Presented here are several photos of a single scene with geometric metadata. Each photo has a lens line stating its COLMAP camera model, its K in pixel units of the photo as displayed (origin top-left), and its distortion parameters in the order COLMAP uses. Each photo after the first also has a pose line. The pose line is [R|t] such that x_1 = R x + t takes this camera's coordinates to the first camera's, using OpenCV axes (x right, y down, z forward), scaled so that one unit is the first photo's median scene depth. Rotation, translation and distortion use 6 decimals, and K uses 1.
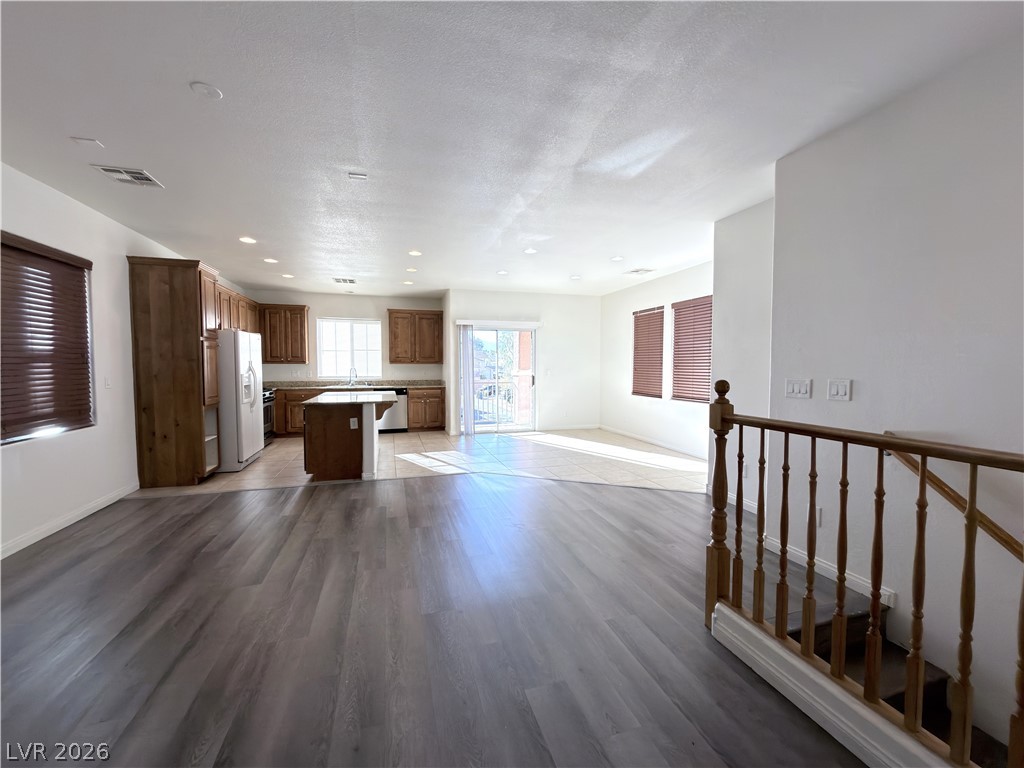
lens RADIAL K [[409.5, 0, 510.0], [0, 409.5, 384.8], [0, 0, 1]] dist [0.000396, -0.000051]
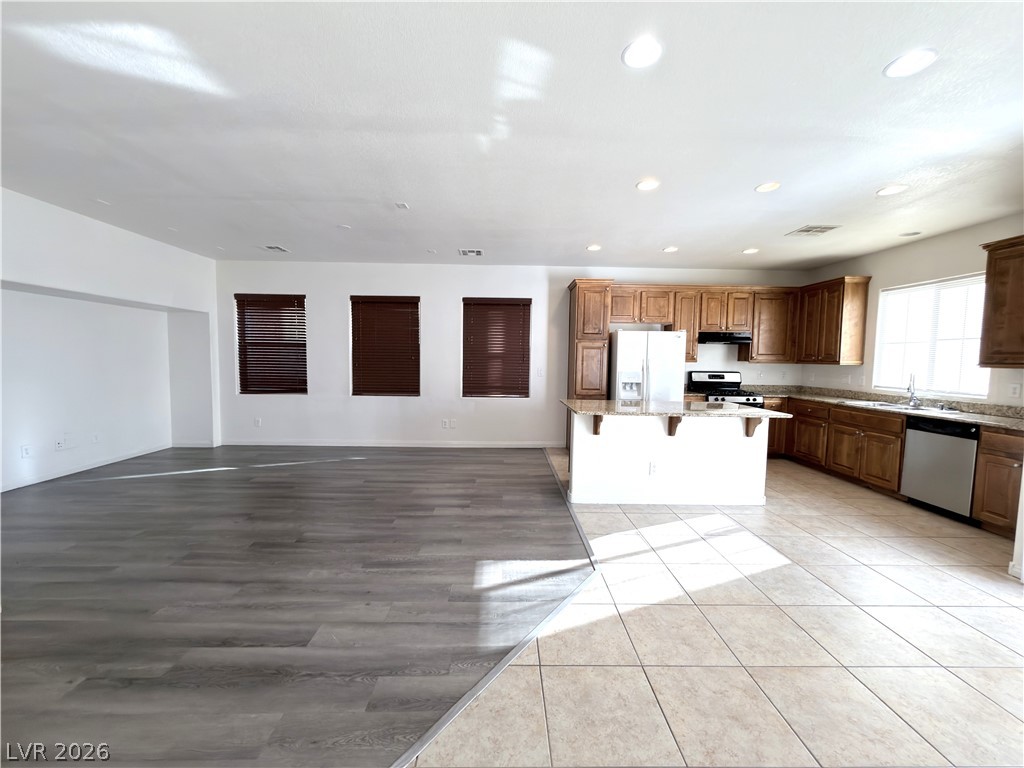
lens RADIAL K [[409.4, 0, 511.0], [0, 409.4, 386.3], [0, 0, 1]] dist [0.000401, -0.000194]
pose [[-0.266859, 0.062848, -0.961684, 0.344569], [-0.060522, 0.994809, 0.081808, -0.044797], [0.961833, 0.080034, -0.261670, 0.776926]]
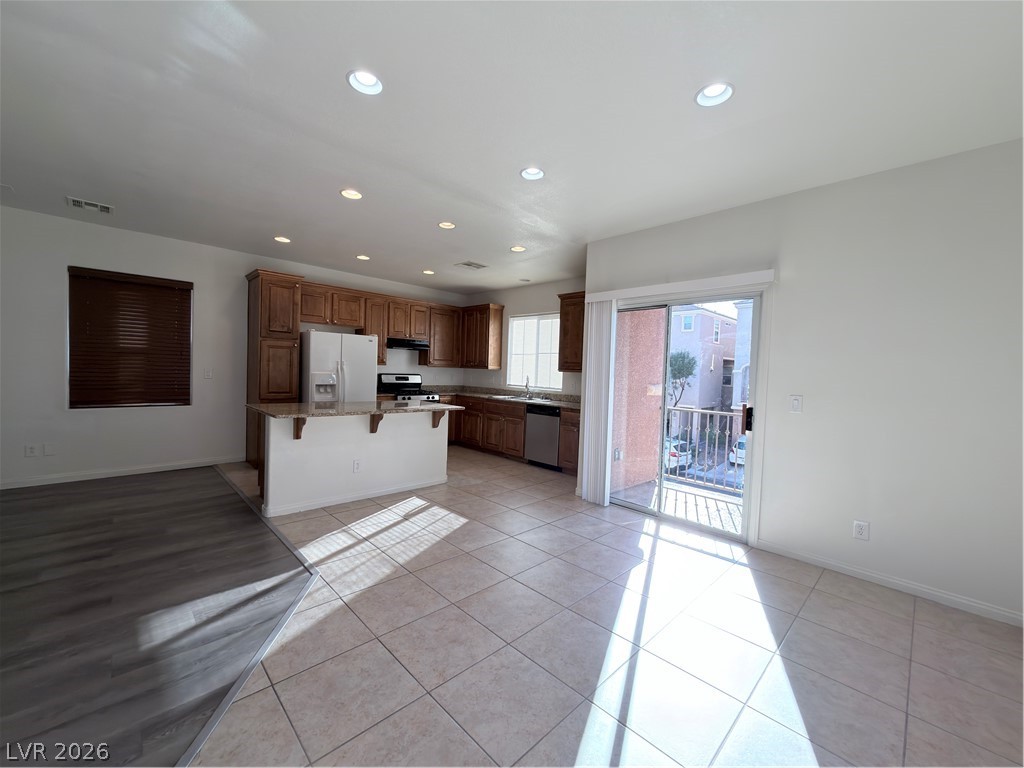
lens RADIAL K [[409.5, 0, 510.0], [0, 409.5, 384.8], [0, 0, 1]] dist [0.000396, -0.000051]
pose [[0.464025, 0.048726, -0.884481, 0.372799], [-0.078340, 0.996831, 0.013816, -0.038677], [0.882351, 0.062879, 0.466372, 0.737847]]
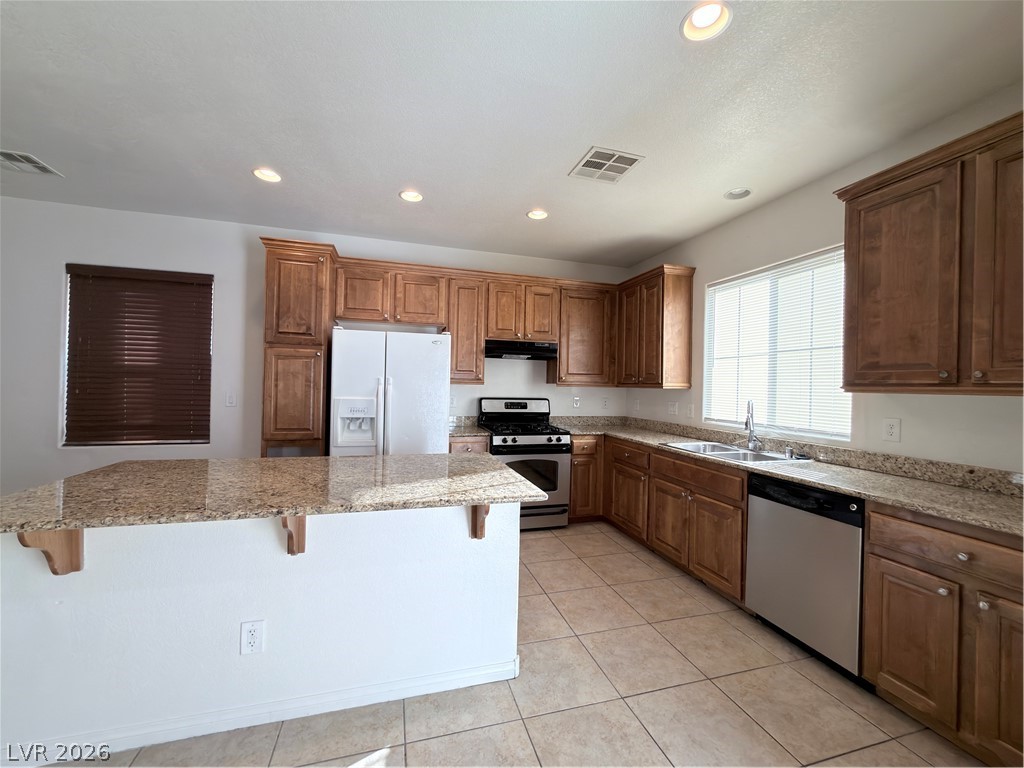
lens RADIAL K [[409.5, 0, 510.0], [0, 409.5, 384.8], [0, 0, 1]] dist [0.000396, -0.000051]
pose [[-0.005707, -0.001946, -0.999982, -0.029209], [-0.069127, 0.997607, -0.001547, -0.049549], [0.997592, 0.069116, -0.005828, 0.972683]]
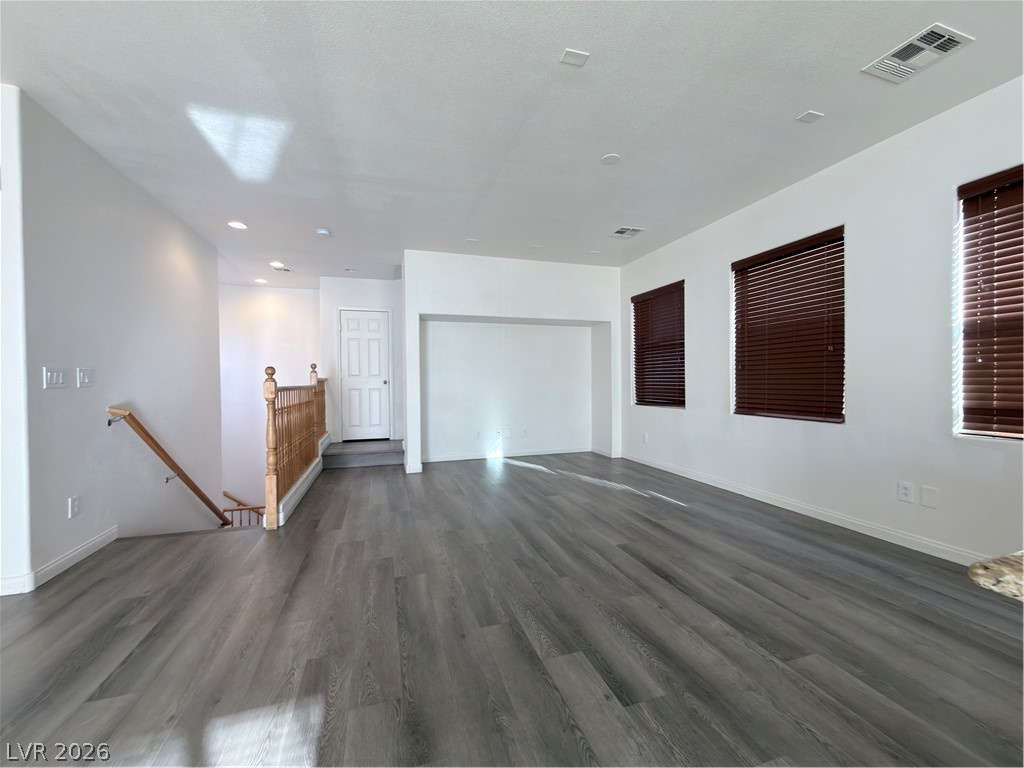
lens RADIAL K [[409.5, 0, 510.0], [0, 409.5, 384.8], [0, 0, 1]] dist [0.000396, -0.000051]
pose [[-0.999824, 0.011630, -0.014751, -0.116198], [0.010749, 0.998233, 0.058435, -0.007885], [0.015405, 0.058266, -0.998182, 0.788193]]
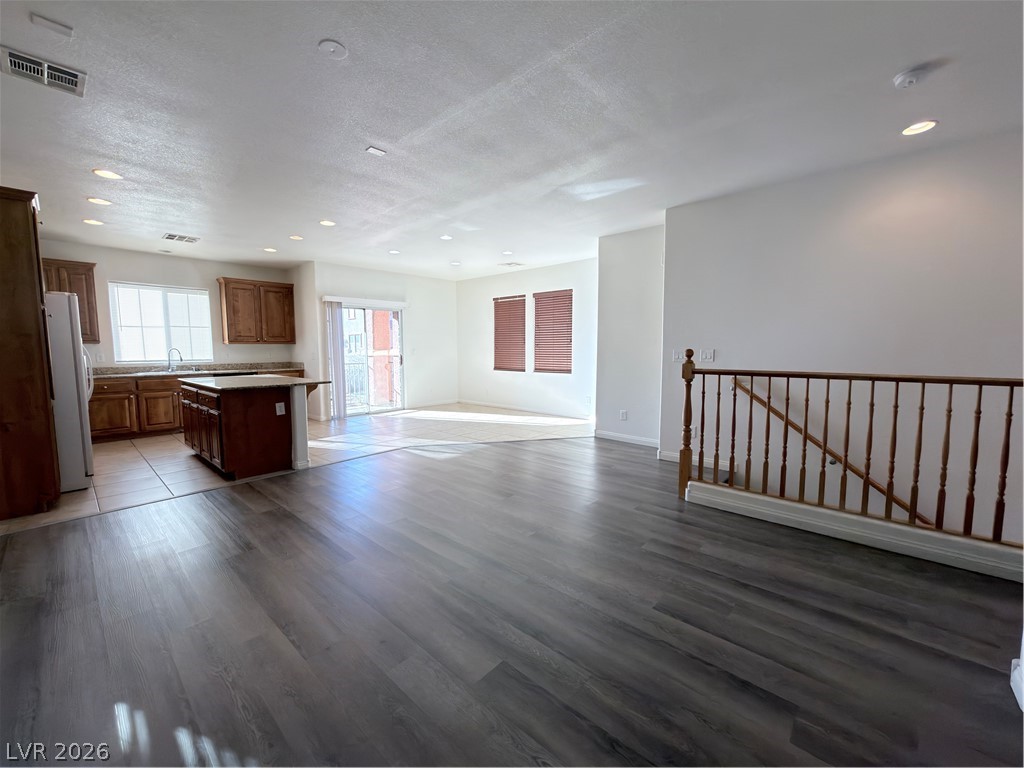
lens RADIAL K [[409.5, 0, 510.0], [0, 409.5, 384.8], [0, 0, 1]] dist [0.000396, -0.000051]
pose [[0.855668, -0.052438, 0.514861, -0.294174], [0.029951, 0.998204, 0.051889, 0.007539], [-0.516657, -0.028979, 0.855702, -0.015683]]
